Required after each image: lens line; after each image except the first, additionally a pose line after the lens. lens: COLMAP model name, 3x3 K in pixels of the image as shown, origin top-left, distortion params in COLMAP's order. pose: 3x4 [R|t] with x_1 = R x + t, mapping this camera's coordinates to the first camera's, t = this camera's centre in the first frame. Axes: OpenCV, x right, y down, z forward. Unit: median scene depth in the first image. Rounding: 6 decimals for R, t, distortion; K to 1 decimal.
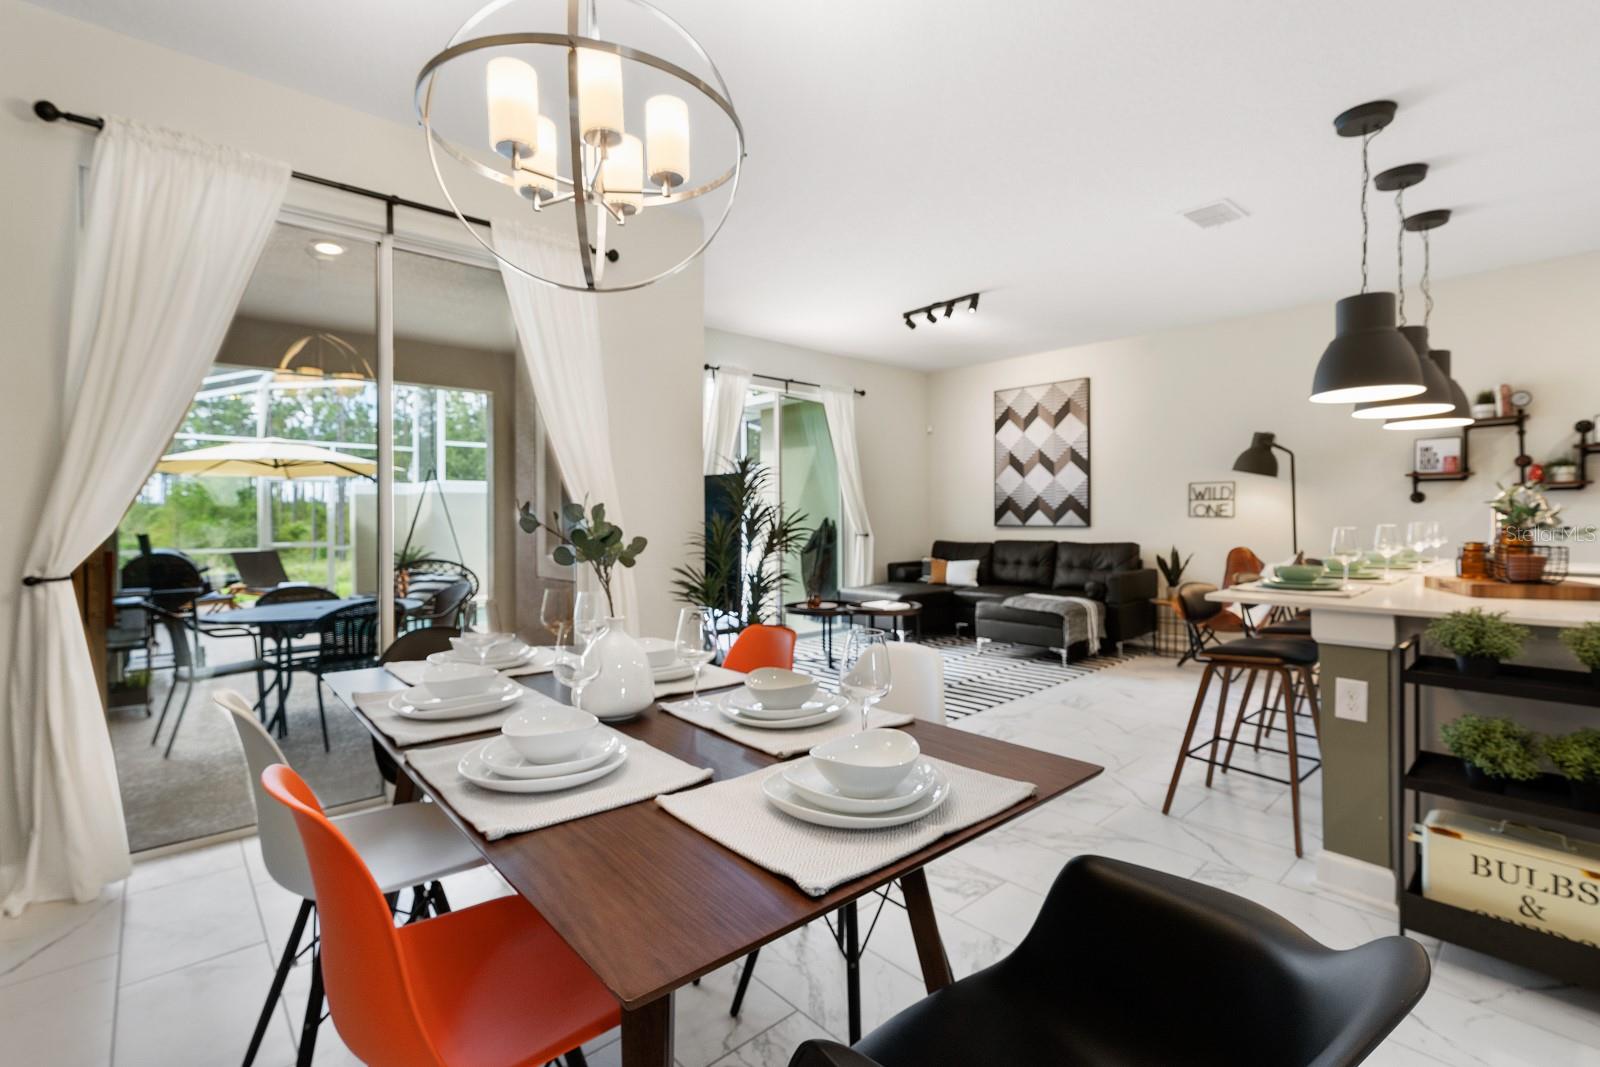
lens RADIAL K [[716.8, 0, 805.0], [0, 716.8, 516.3], [0, 0, 1]] dist [-0.001745, -0.000458]
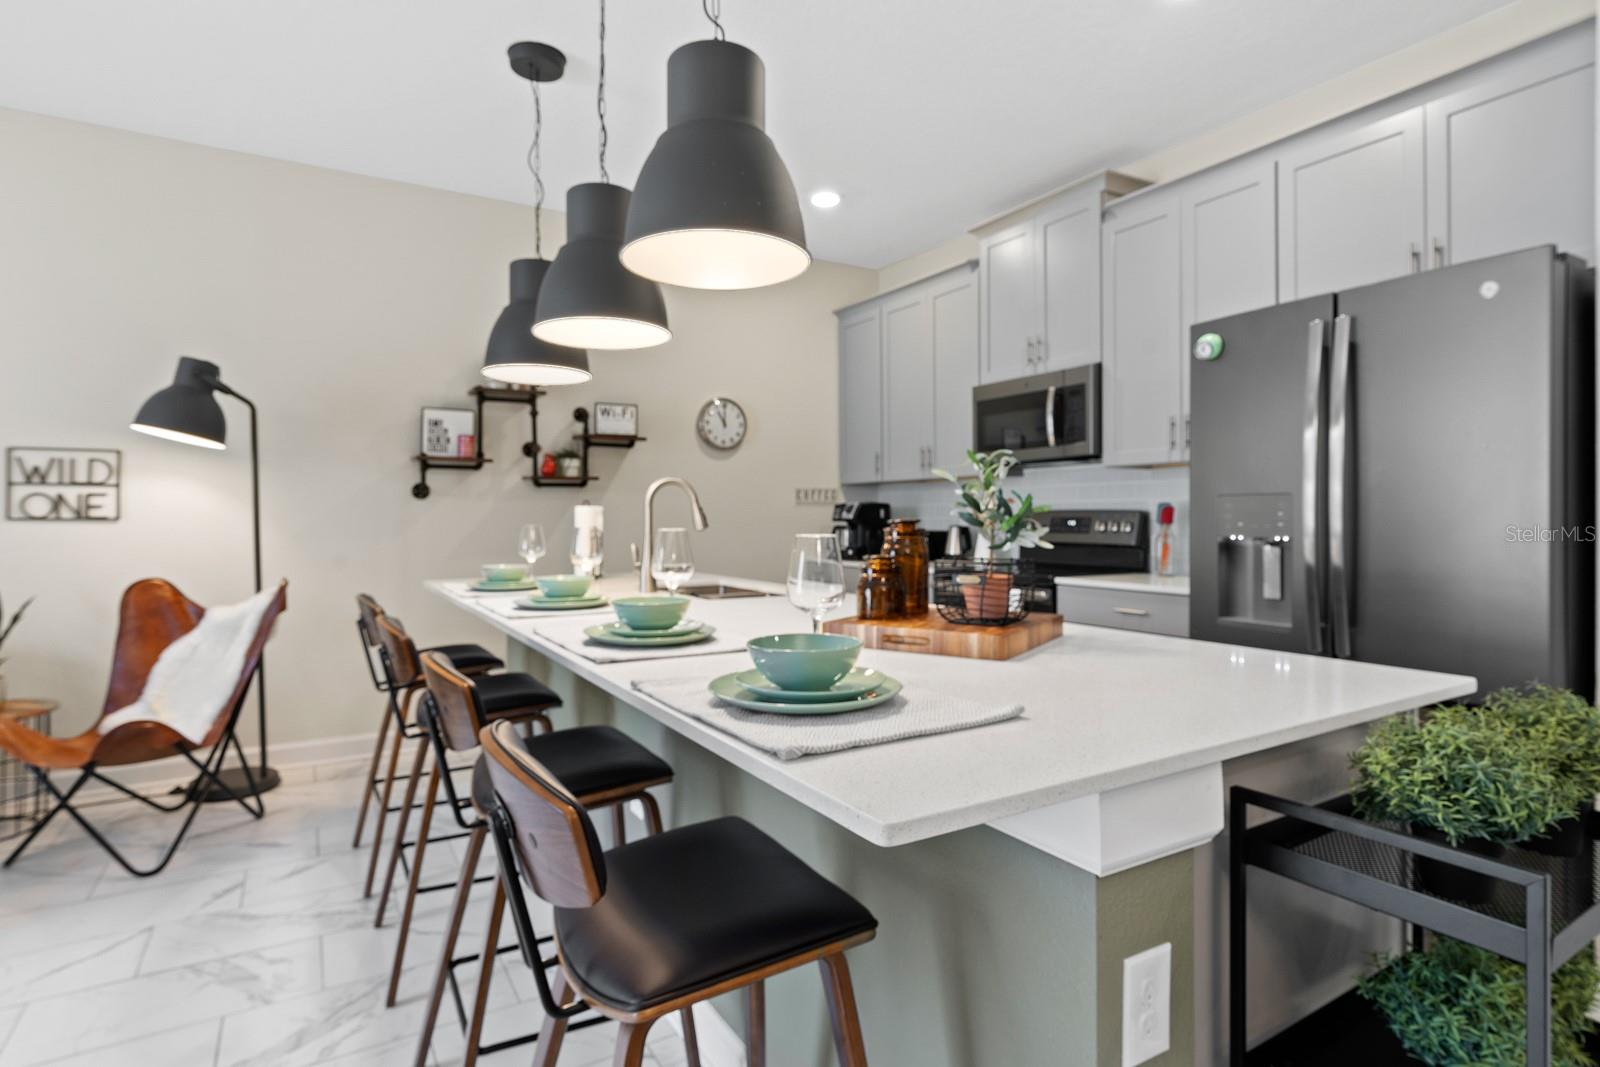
lens RADIAL K [[829.9, 0, 805.0], [0, 829.9, 521.8], [0, 0, 1]] dist [-0.001268, -0.000396]
pose [[0.200060, -0.001024, 0.979783, 0.103456], [0.004071, 0.999992, 0.000214, 0.003781], [-0.979775, 0.003945, 0.200062, 0.353787]]
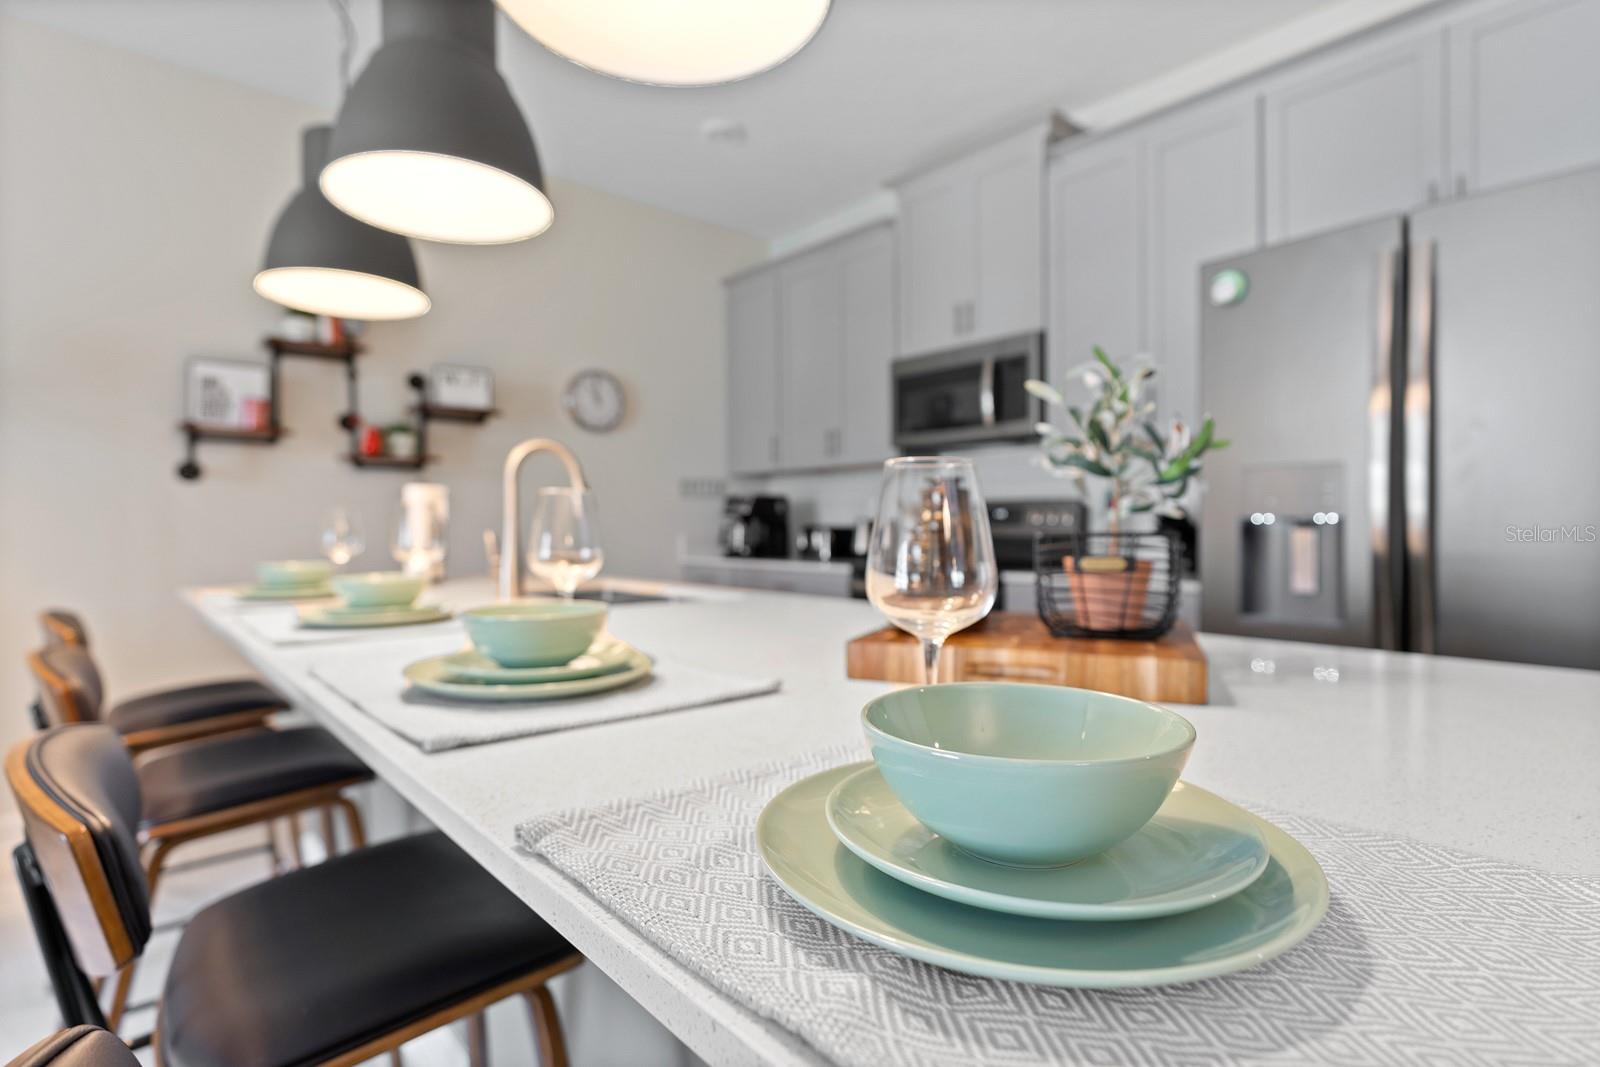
lens RADIAL K [[809.2, 0, 800.0], [0, 809.2, 533.5], [0, 0, 1]] dist [0.001157, 0.000270]
pose [[0.030821, -0.006539, 0.999504, 0.206718], [0.007849, 0.999949, 0.006300, 0.014086], [-0.999494, 0.007651, 0.030871, 0.401390]]
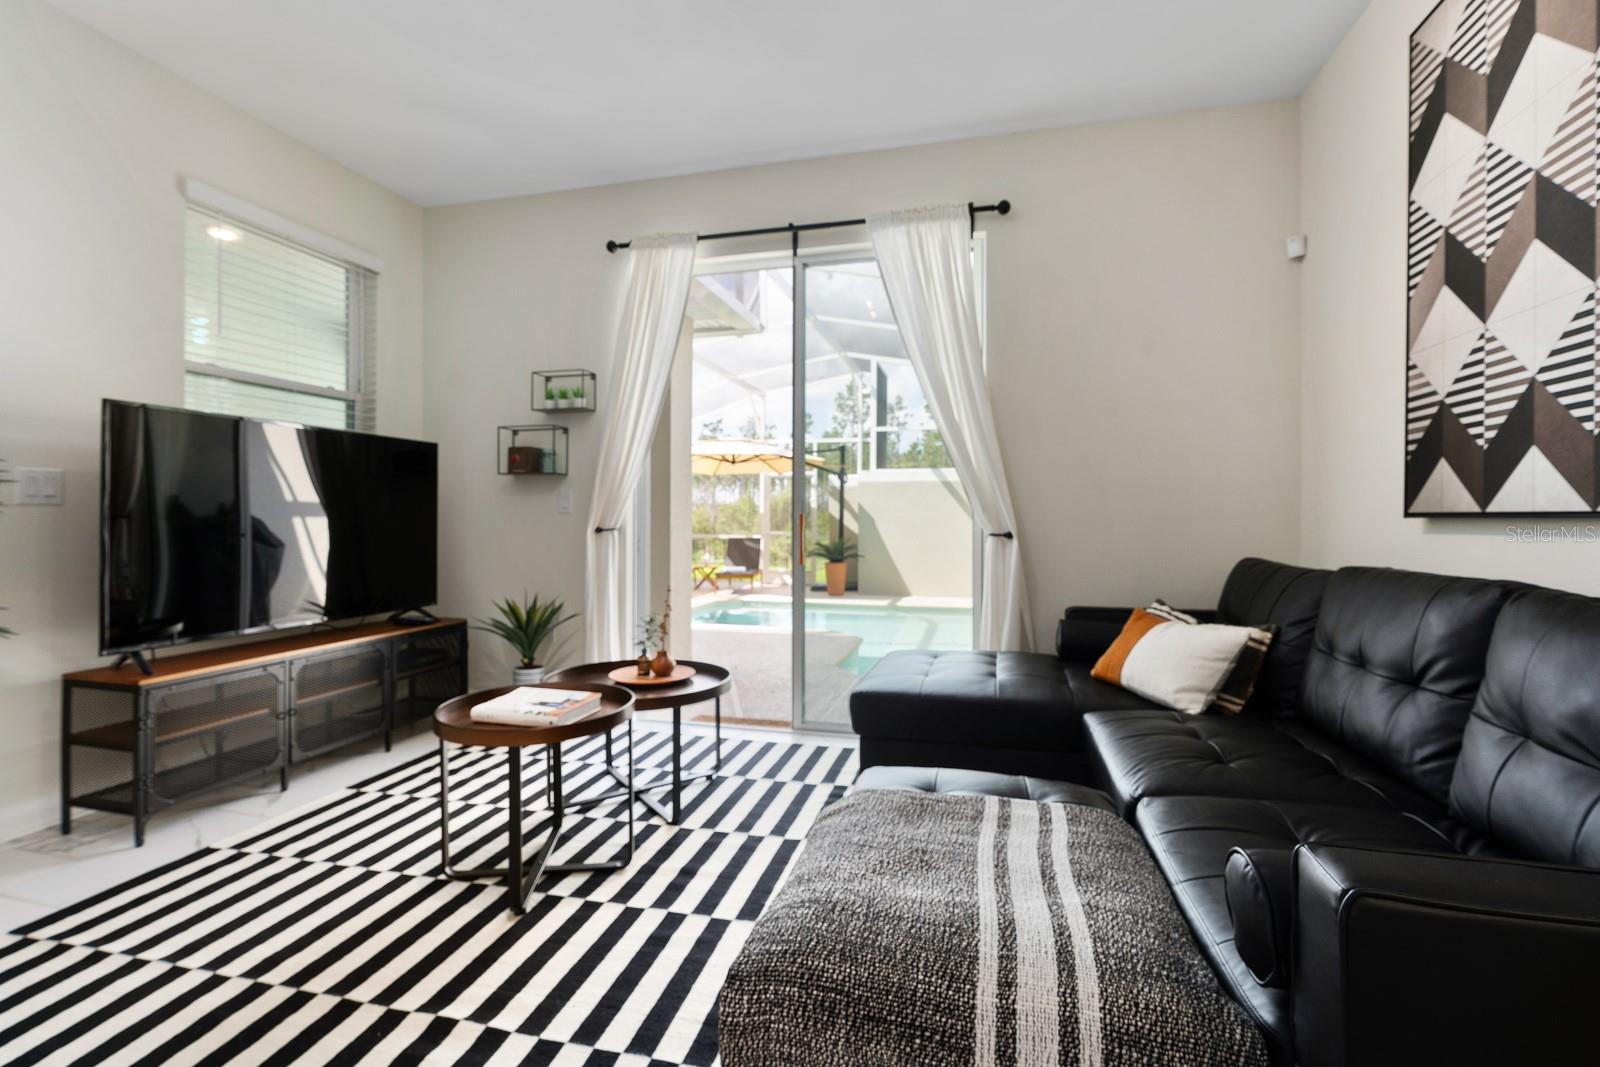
lens RADIAL K [[716.8, 0, 805.0], [0, 716.8, 516.3], [0, 0, 1]] dist [-0.001745, -0.000458]
pose [[0.542298, 0.005163, -0.840170, 0.416909], [-0.004620, 0.999984, 0.003163, 0.015476], [0.840173, 0.002167, 0.542314, 0.727904]]
